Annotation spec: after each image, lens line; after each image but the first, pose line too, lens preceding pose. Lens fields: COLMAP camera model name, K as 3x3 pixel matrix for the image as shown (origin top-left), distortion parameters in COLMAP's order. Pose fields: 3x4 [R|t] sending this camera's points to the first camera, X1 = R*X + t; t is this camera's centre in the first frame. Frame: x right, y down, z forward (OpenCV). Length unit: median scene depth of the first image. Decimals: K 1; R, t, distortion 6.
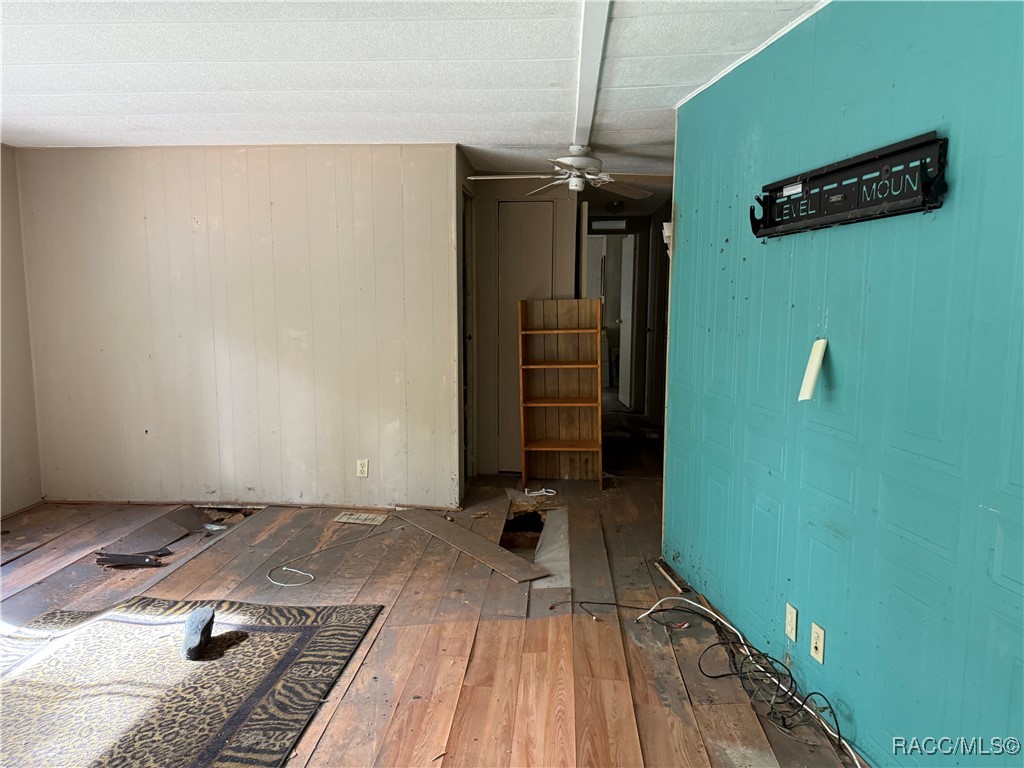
lens RADIAL K [[722.1, 0, 510.3], [0, 722.1, 388.6], [0, 0, 1]] dist [0.052740, -0.075368]
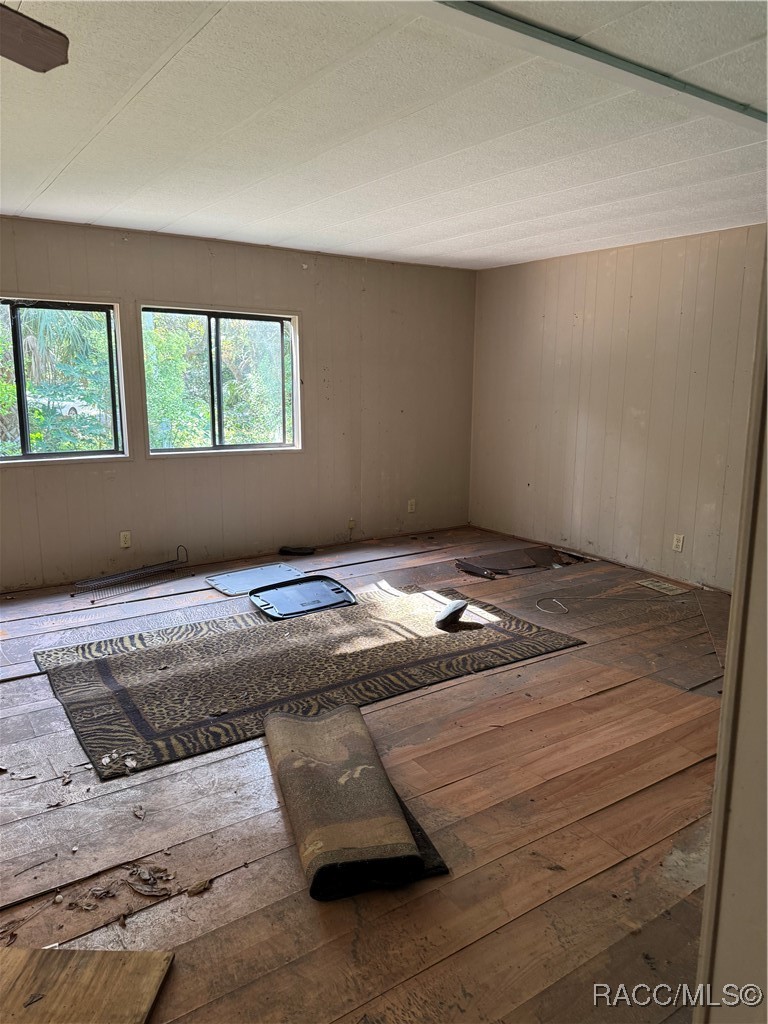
lens RADIAL K [[722.1, 0, 388.1], [0, 722.1, 510.4], [0, 0, 1]] dist [0.052740, -0.075368]
pose [[0.622543, 0.148433, -0.768380, 0.455868], [-0.107153, 0.988768, 0.104191, -0.003196], [0.775215, 0.017471, 0.631455, -0.003520]]
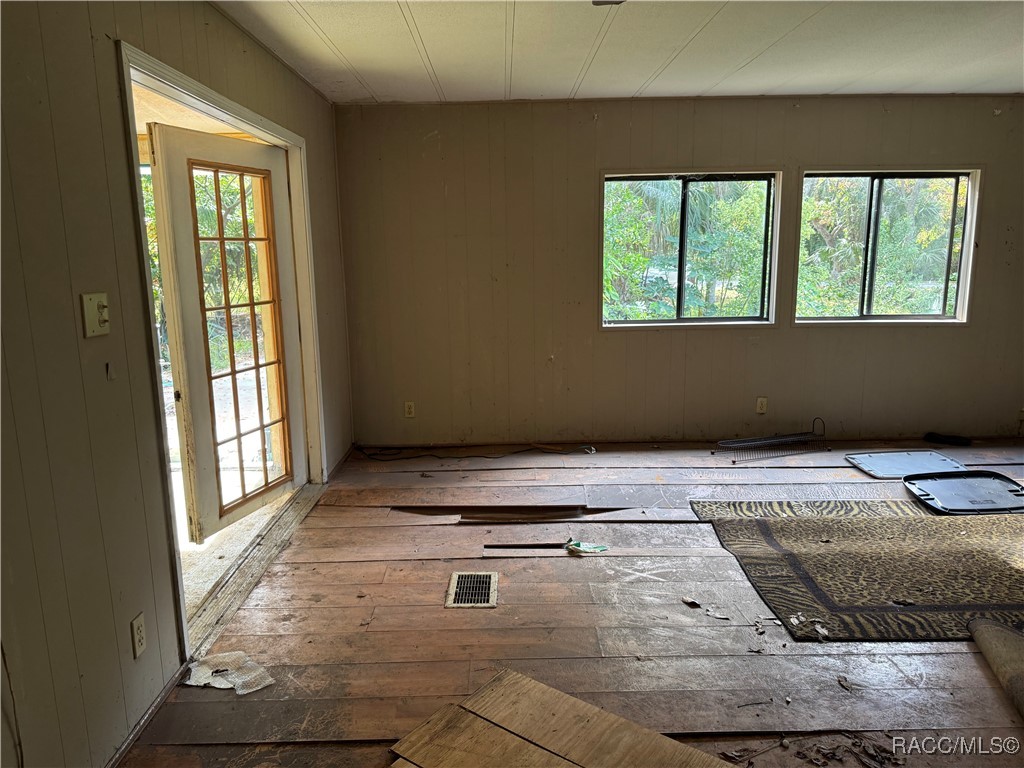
lens RADIAL K [[722.1, 0, 503.1], [0, 722.1, 384.1], [0, 0, 1]] dist [0.052740, -0.075368]
pose [[0.072870, 0.187931, -0.979475, 0.415337], [-0.116219, 0.976996, 0.178809, 0.017302], [0.990547, 0.100804, 0.093035, -0.146136]]
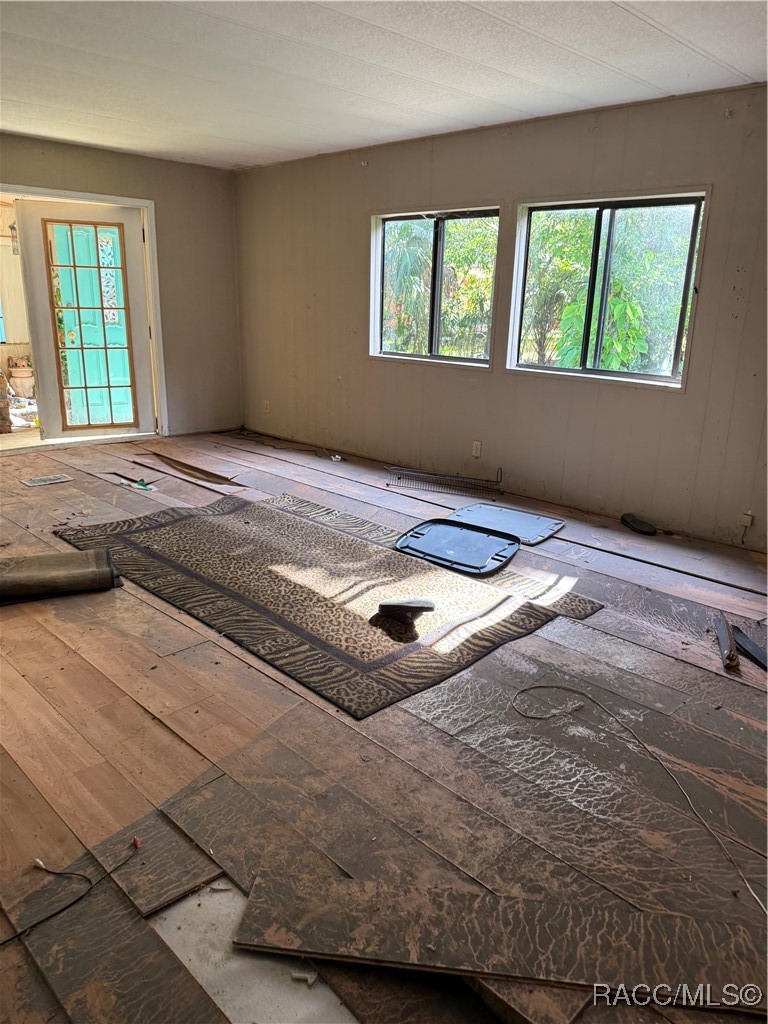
lens RADIAL K [[722.1, 0, 387.6], [0, 722.1, 506.7], [0, 0, 1]] dist [0.052740, -0.075368]
pose [[-0.646195, 0.198067, -0.737022, 0.254141], [-0.123639, 0.925807, 0.357204, -0.129556], [0.753090, 0.321948, -0.573763, 1.227234]]
